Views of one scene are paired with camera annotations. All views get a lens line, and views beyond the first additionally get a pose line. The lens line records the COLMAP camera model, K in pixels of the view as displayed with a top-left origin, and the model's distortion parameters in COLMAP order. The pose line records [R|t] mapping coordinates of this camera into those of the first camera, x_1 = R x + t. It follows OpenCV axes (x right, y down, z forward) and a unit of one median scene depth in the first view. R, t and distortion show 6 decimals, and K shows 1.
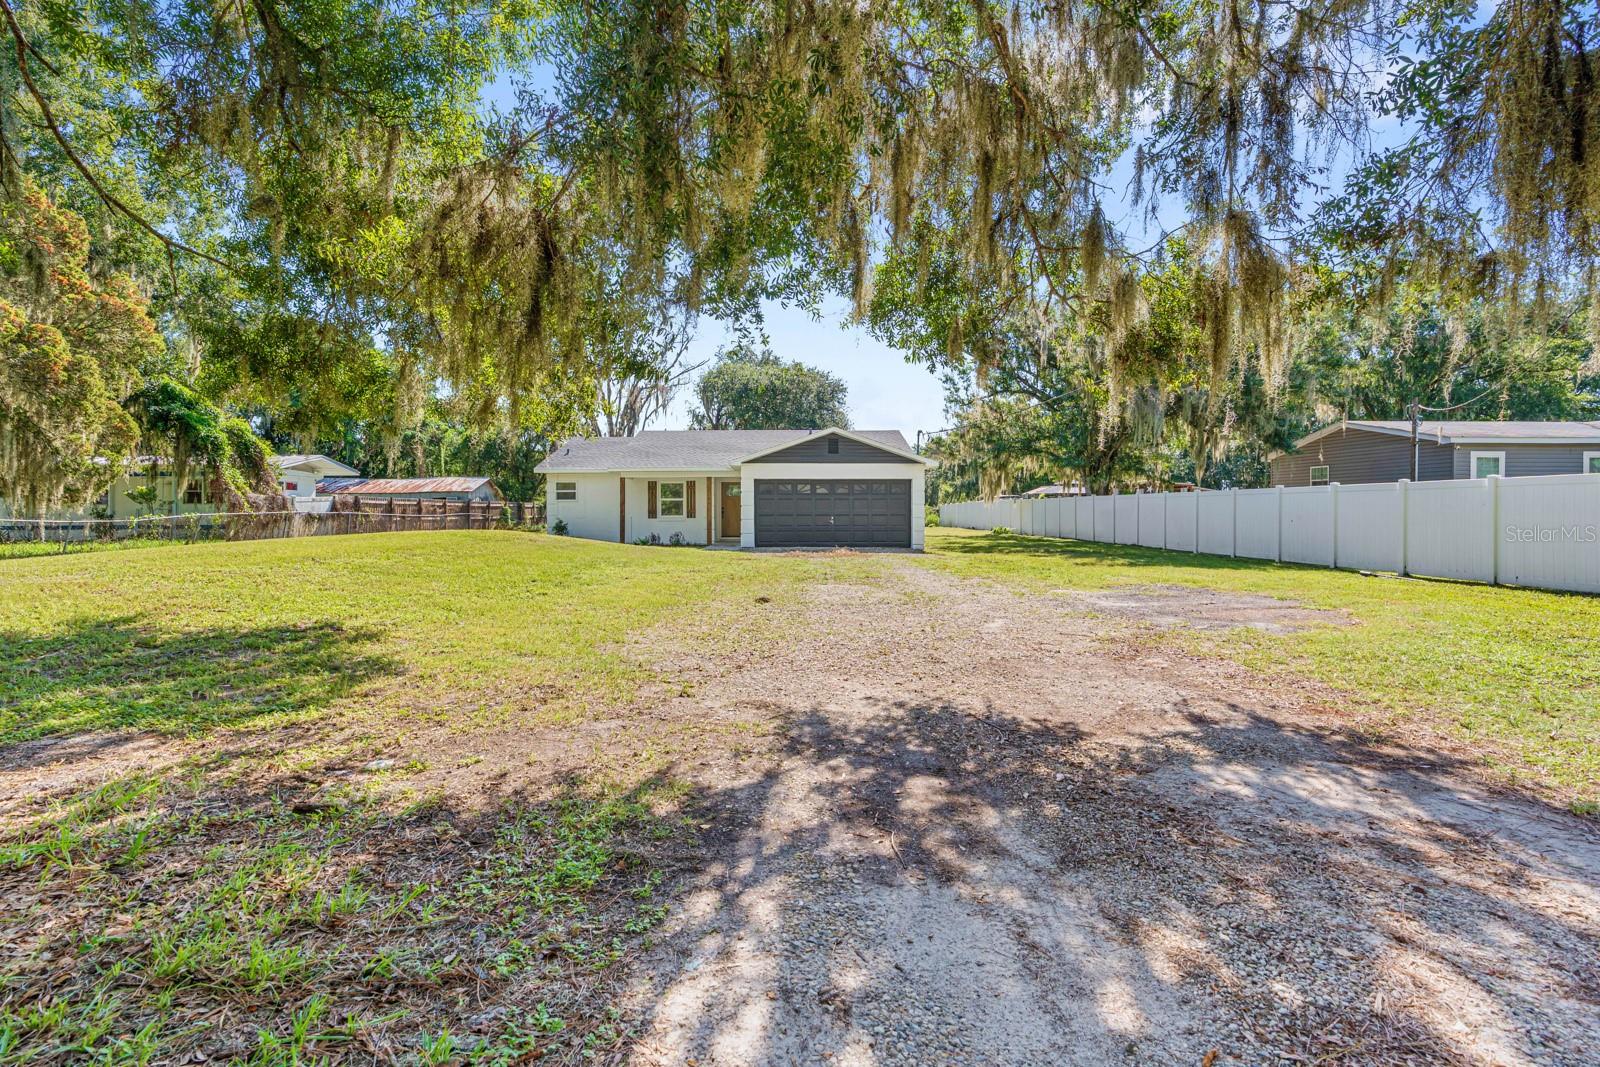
lens RADIAL K [[727.5, 0, 813.2], [0, 727.5, 526.2], [0, 0, 1]] dist [-0.004526, 0.002390]
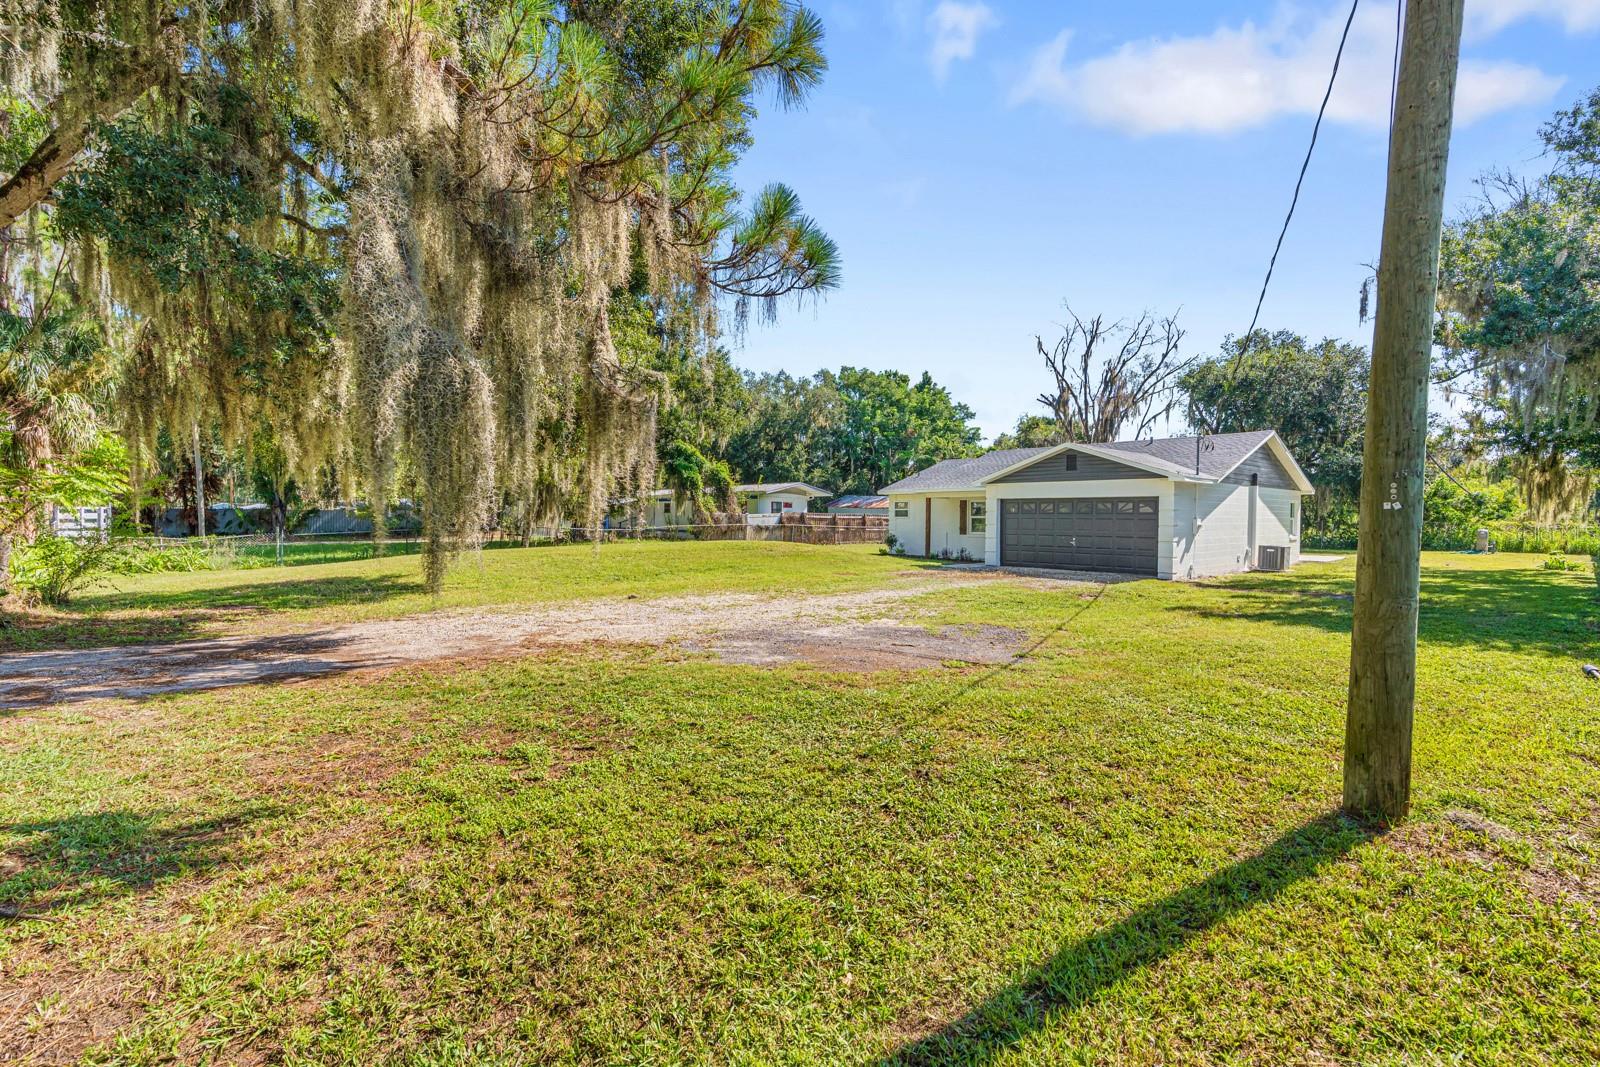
lens RADIAL K [[727.5, 0, 796.6], [0, 727.5, 527.7], [0, 0, 1]] dist [-0.004526, 0.002390]
pose [[0.648069, 0.016951, -0.761393, 0.483846], [-0.023647, 0.999718, 0.002130, -0.018898], [0.761214, 0.016625, 0.648287, 0.120084]]
